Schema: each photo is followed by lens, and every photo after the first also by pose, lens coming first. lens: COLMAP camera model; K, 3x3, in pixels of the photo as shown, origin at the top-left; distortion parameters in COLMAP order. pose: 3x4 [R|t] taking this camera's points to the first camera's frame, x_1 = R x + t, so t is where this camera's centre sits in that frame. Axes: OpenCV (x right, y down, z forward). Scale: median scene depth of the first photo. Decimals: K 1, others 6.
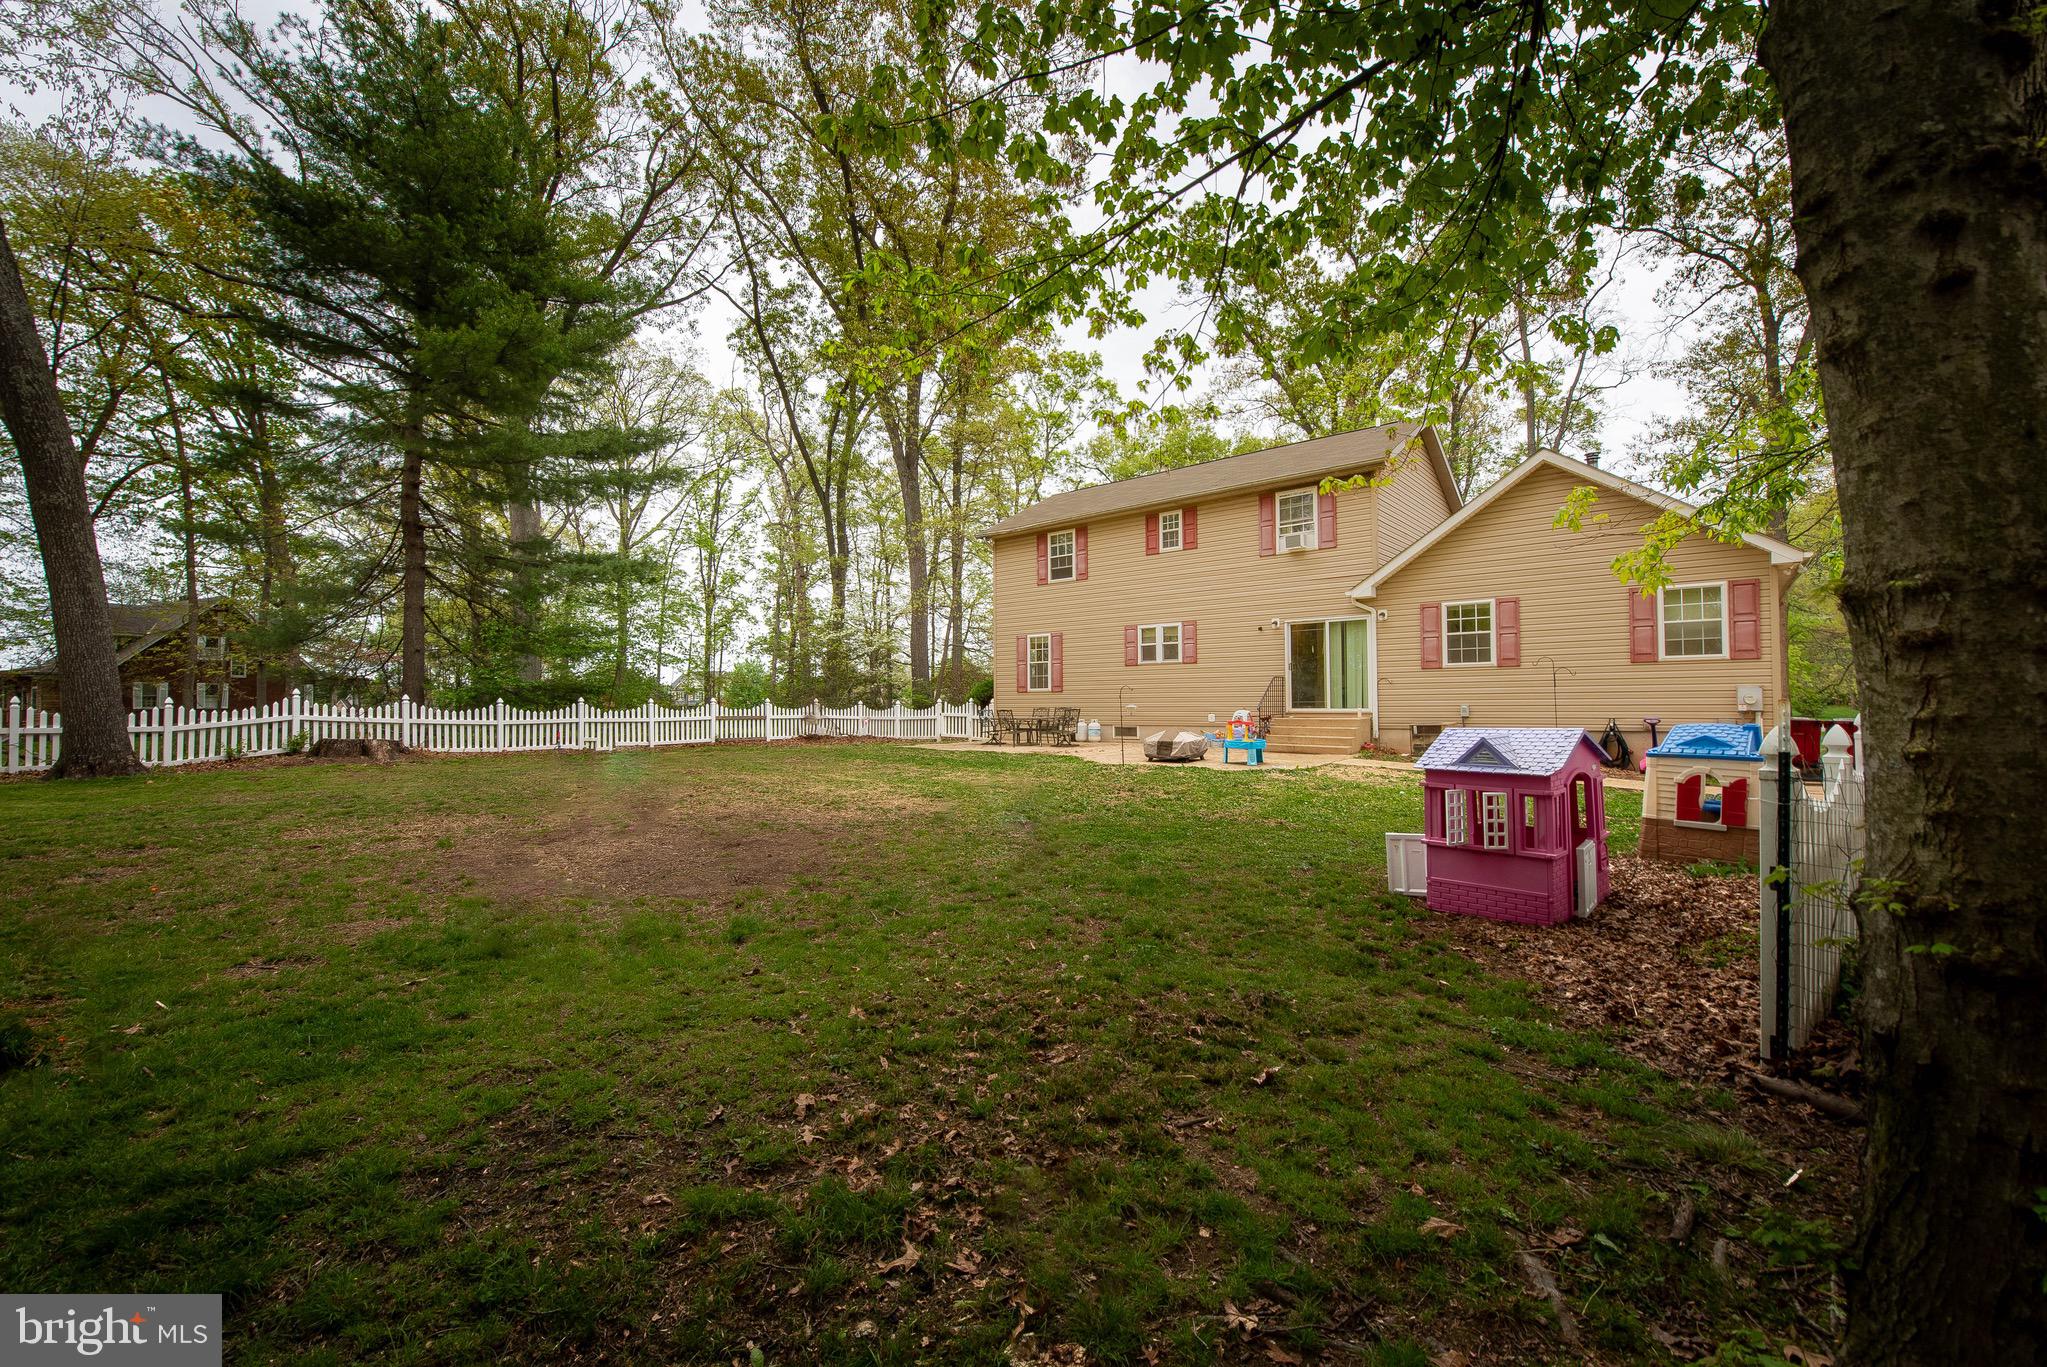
lens RADIAL K [[821.8, 0, 1007.0], [0, 821.8, 686.9], [0, 0, 1]] dist [-0.011257, -0.004135]
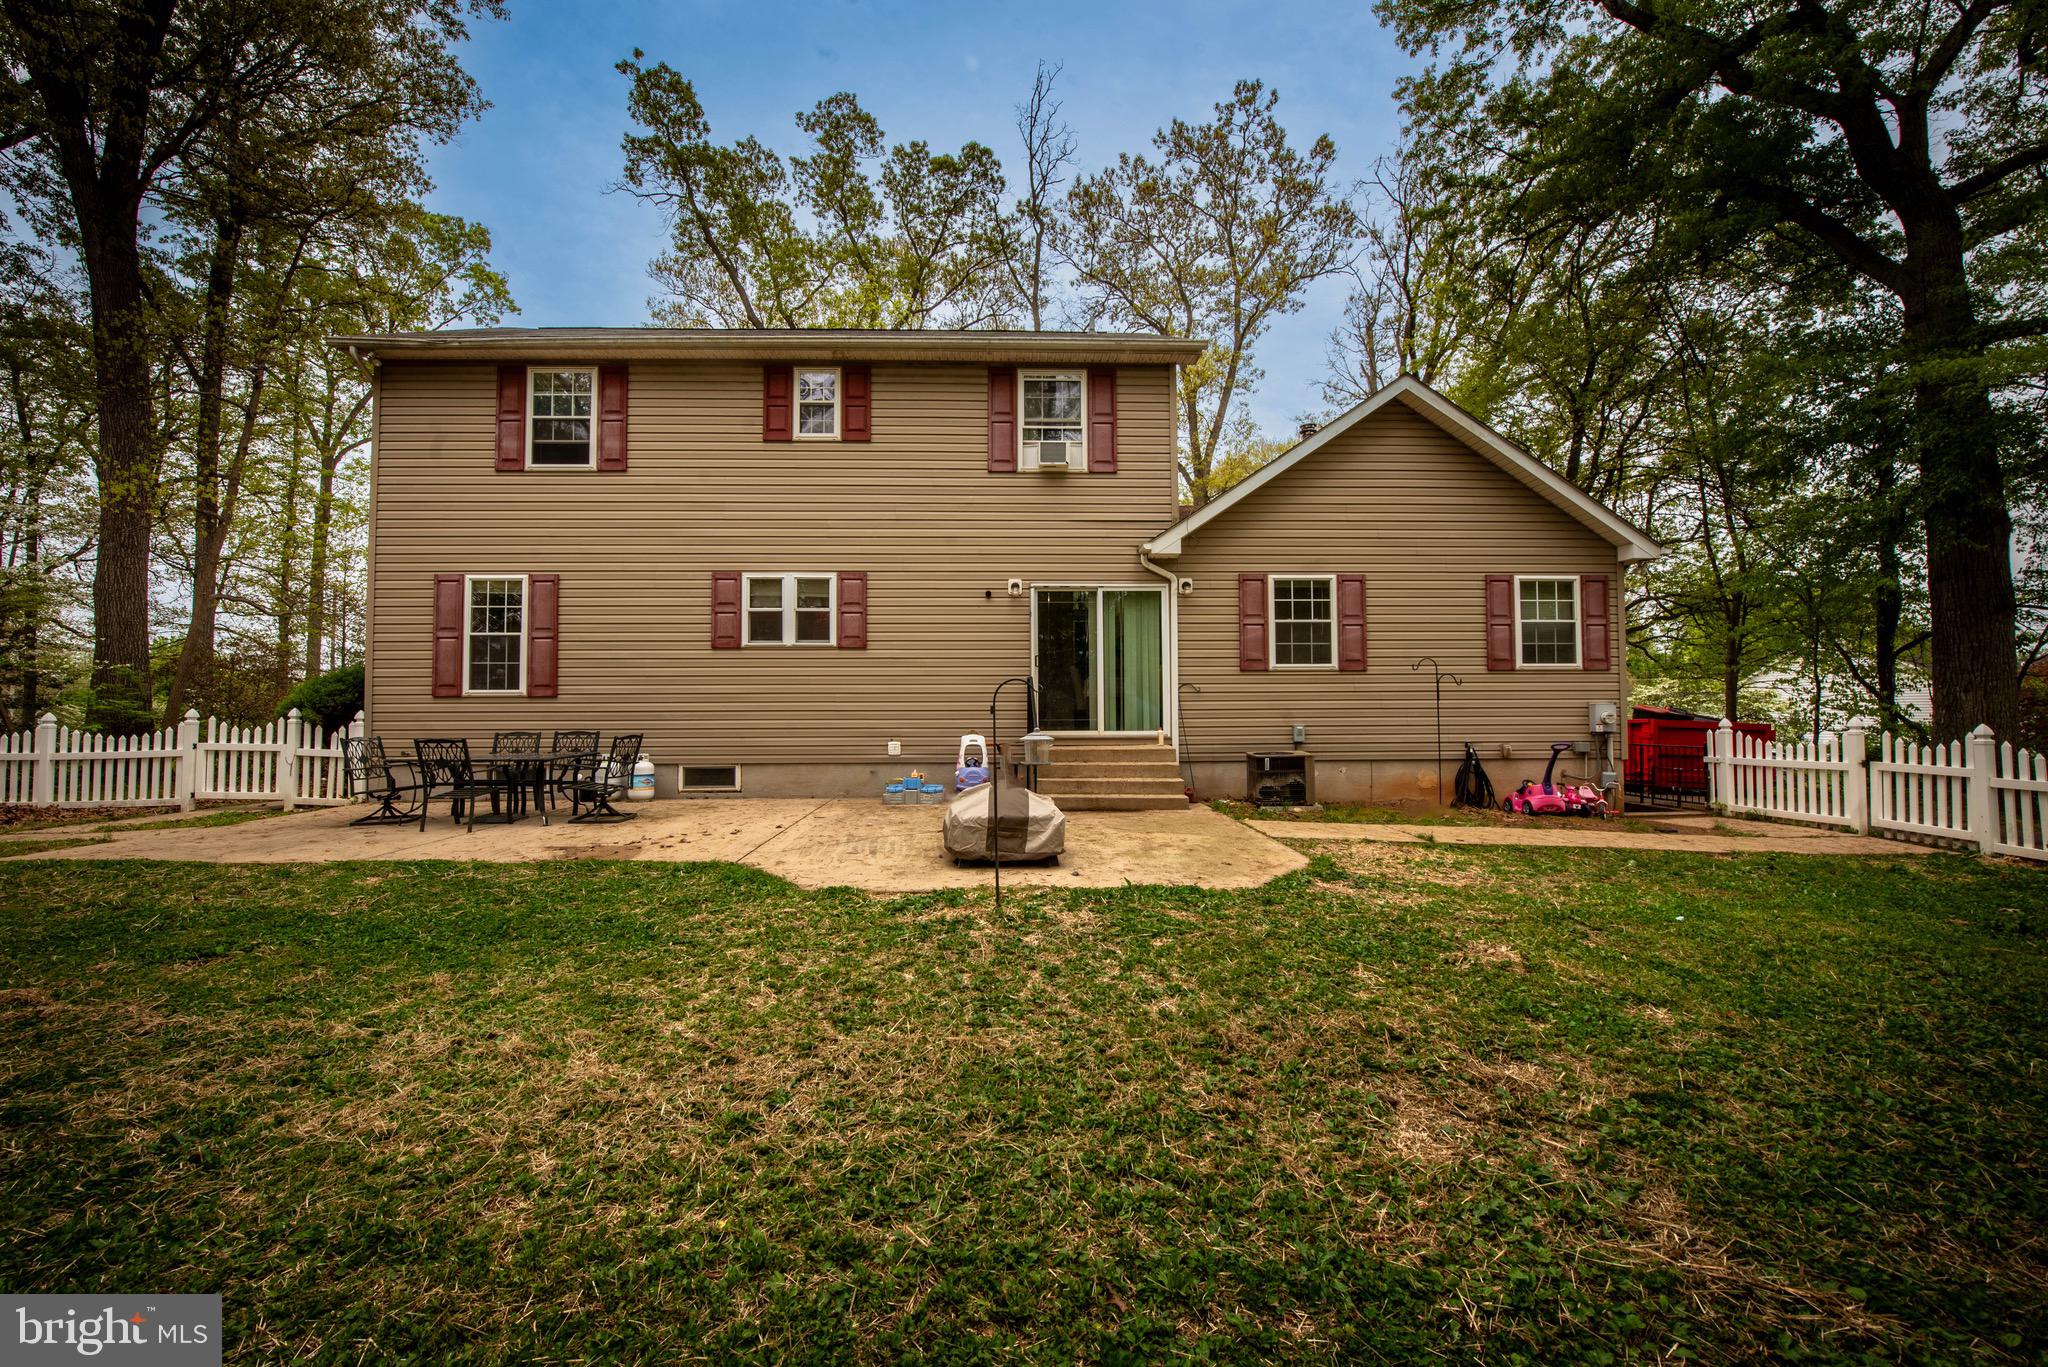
lens RADIAL K [[822.2, 0, 1007.5], [0, 822.2, 686.9], [0, 0, 1]] dist [-0.011257, -0.004135]
pose [[0.736408, 0.025956, 0.676040, -0.077027], [-0.015492, 0.999649, -0.021506, 0.007581], [-0.676360, 0.005364, 0.736551, 0.577310]]
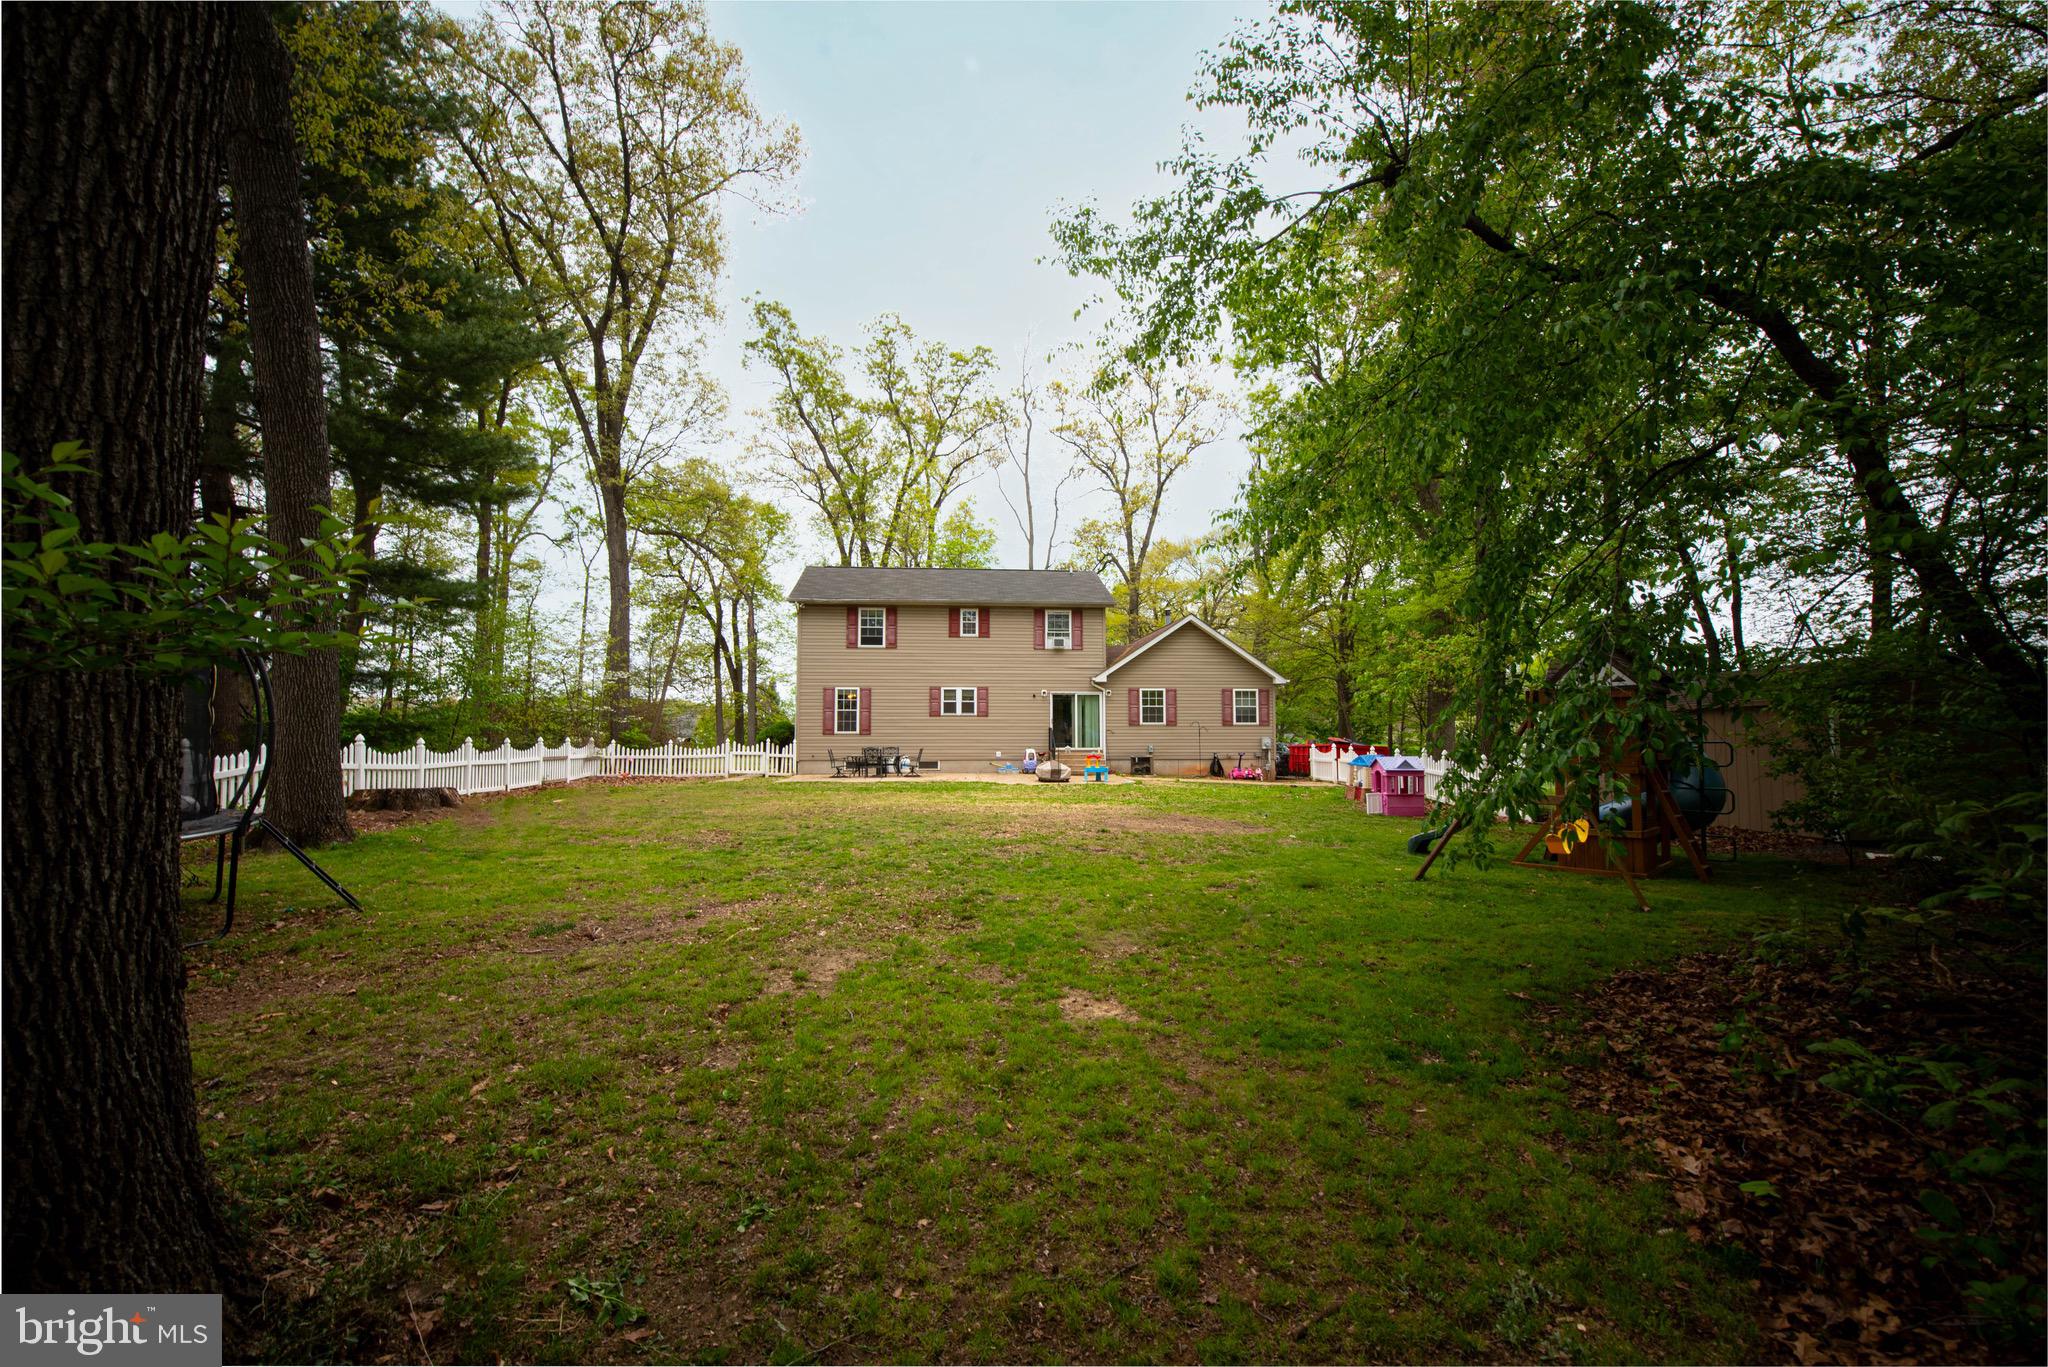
lens RADIAL K [[822.2, 0, 1007.5], [0, 822.2, 686.9], [0, 0, 1]] dist [-0.011257, -0.004135]
pose [[0.698630, 0.050546, 0.713696, -0.851385], [-0.019693, 0.998482, -0.051438, -0.007474], [-0.715212, 0.021882, 0.698565, -0.041988]]
